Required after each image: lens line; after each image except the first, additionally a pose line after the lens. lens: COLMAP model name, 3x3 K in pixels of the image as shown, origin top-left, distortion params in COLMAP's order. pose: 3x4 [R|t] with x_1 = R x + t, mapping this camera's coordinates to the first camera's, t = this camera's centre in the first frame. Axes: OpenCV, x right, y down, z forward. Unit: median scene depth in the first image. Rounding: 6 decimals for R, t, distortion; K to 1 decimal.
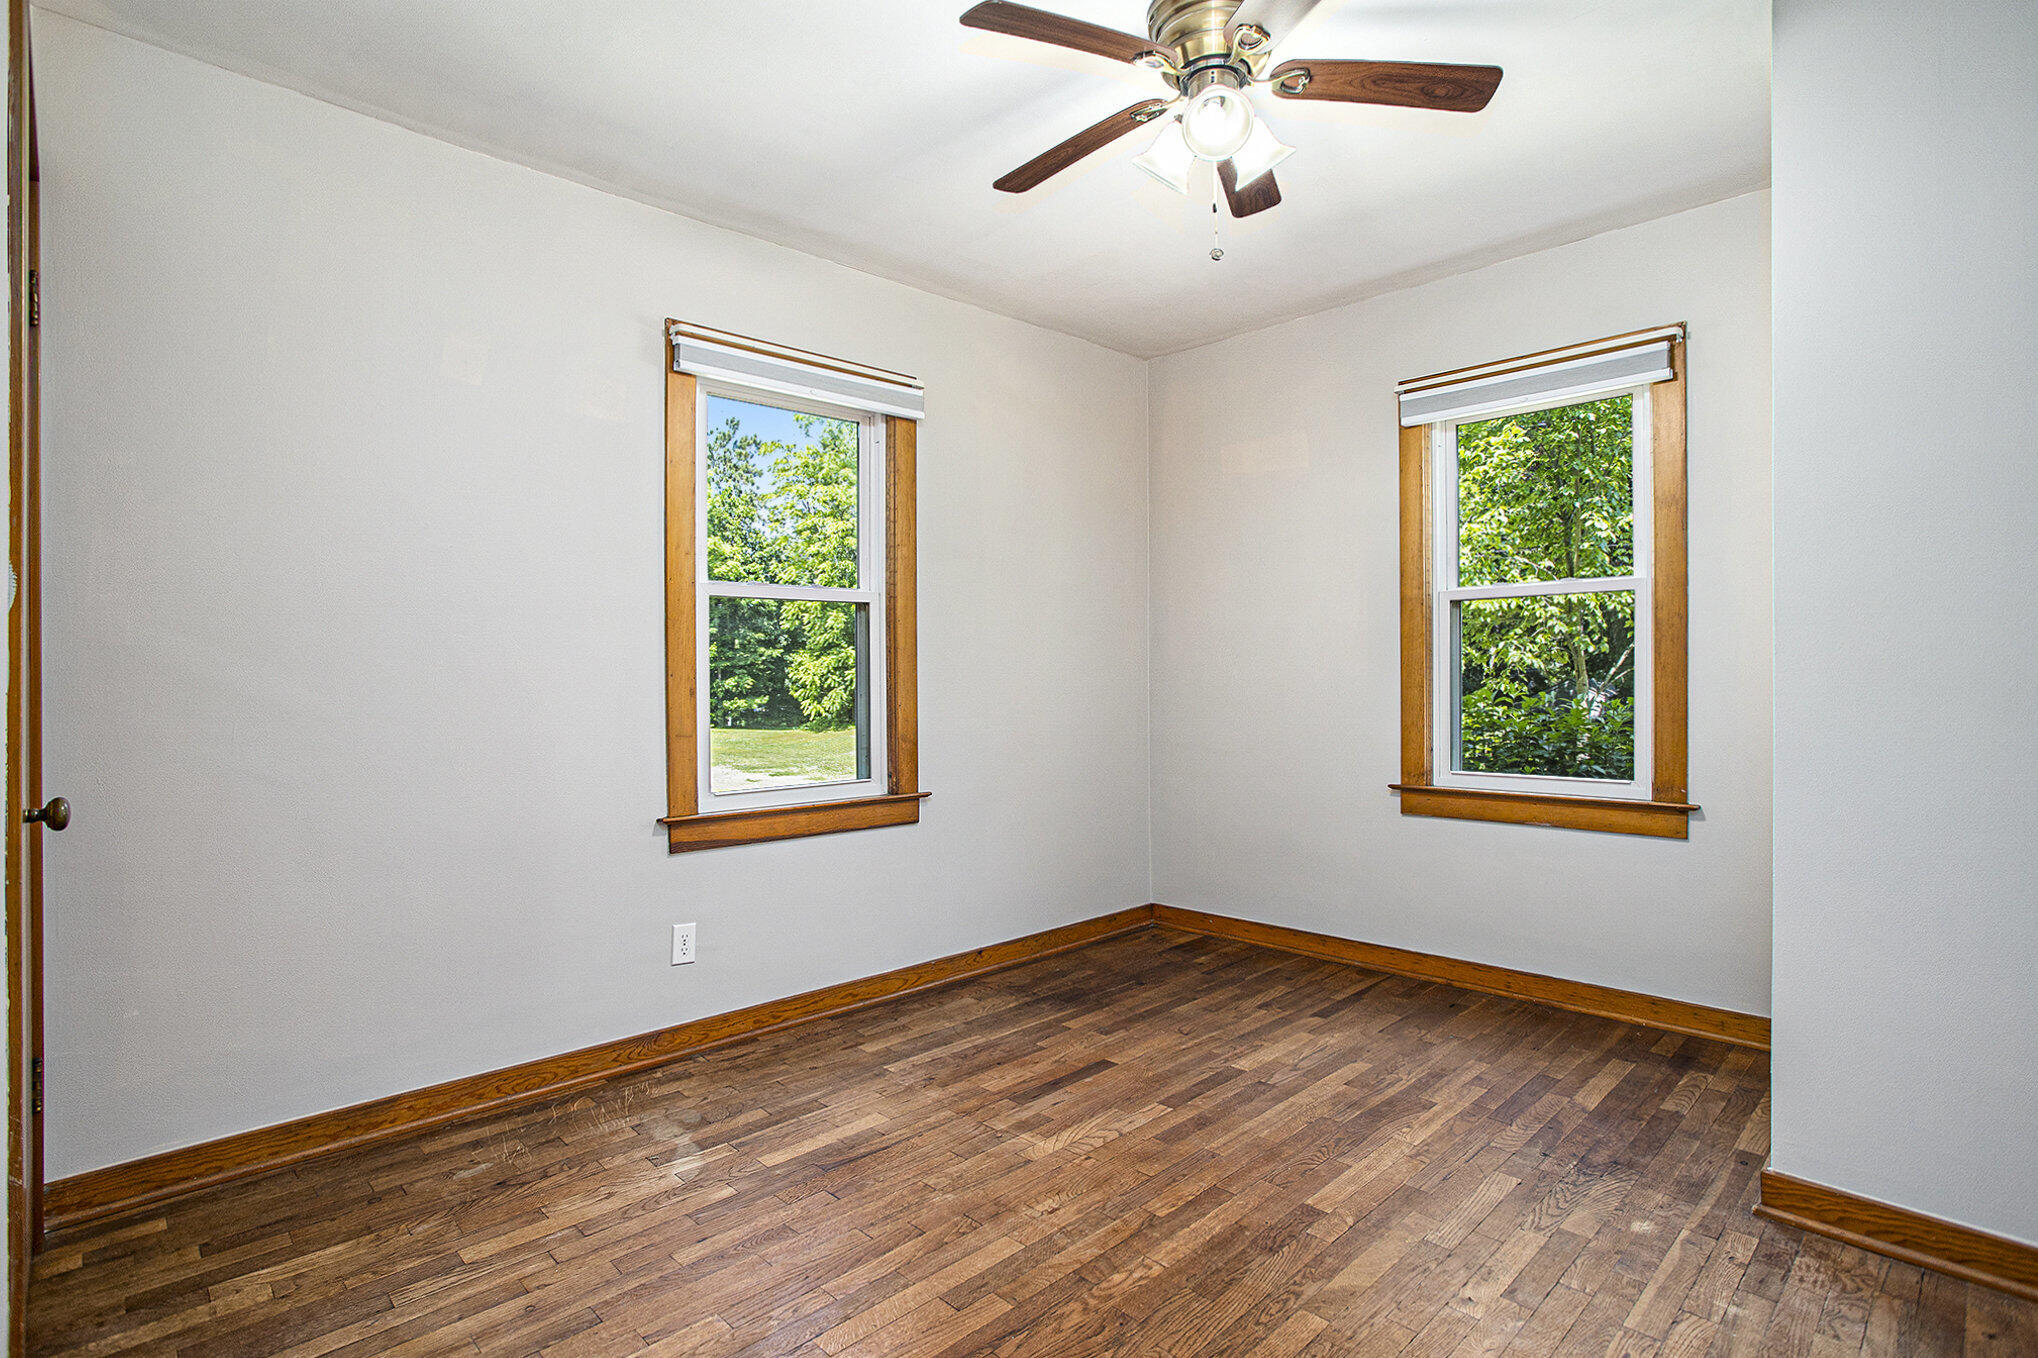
lens RADIAL K [[1003.3, 0, 1018.6], [0, 1003.3, 671.5], [0, 0, 1]] dist [-0.066887, 0.024976]
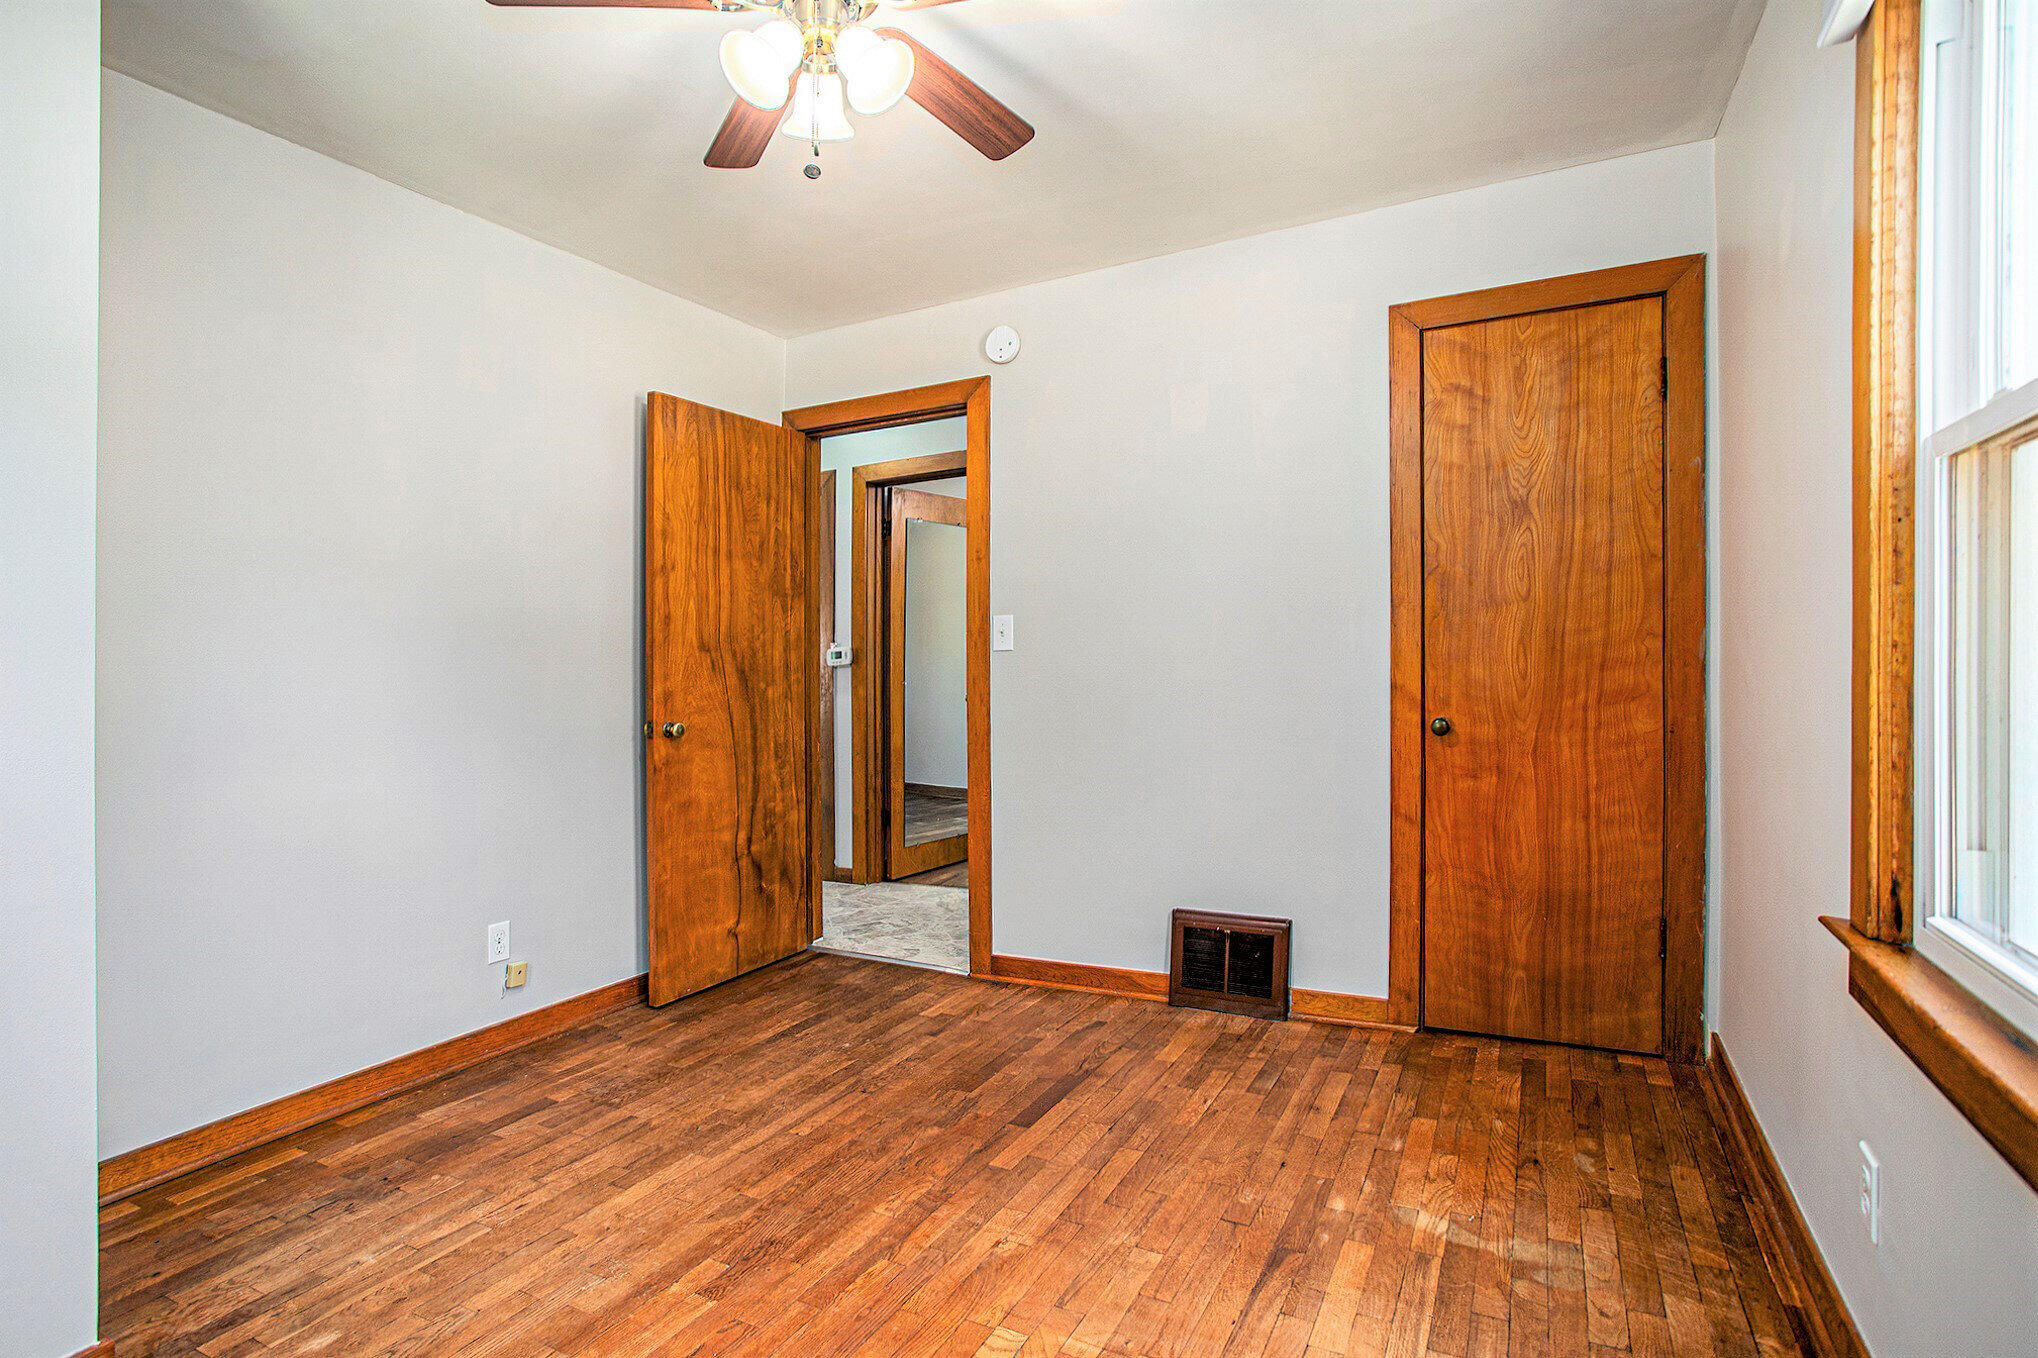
lens RADIAL K [[1003.3, 0, 1018.6], [0, 1003.3, 671.5], [0, 0, 1]] dist [-0.066887, 0.024976]
pose [[-0.945046, 0.032162, -0.325353, 0.302471], [0.030965, 0.999481, 0.008857, -0.006308], [0.325469, -0.001704, -0.945551, 1.893124]]
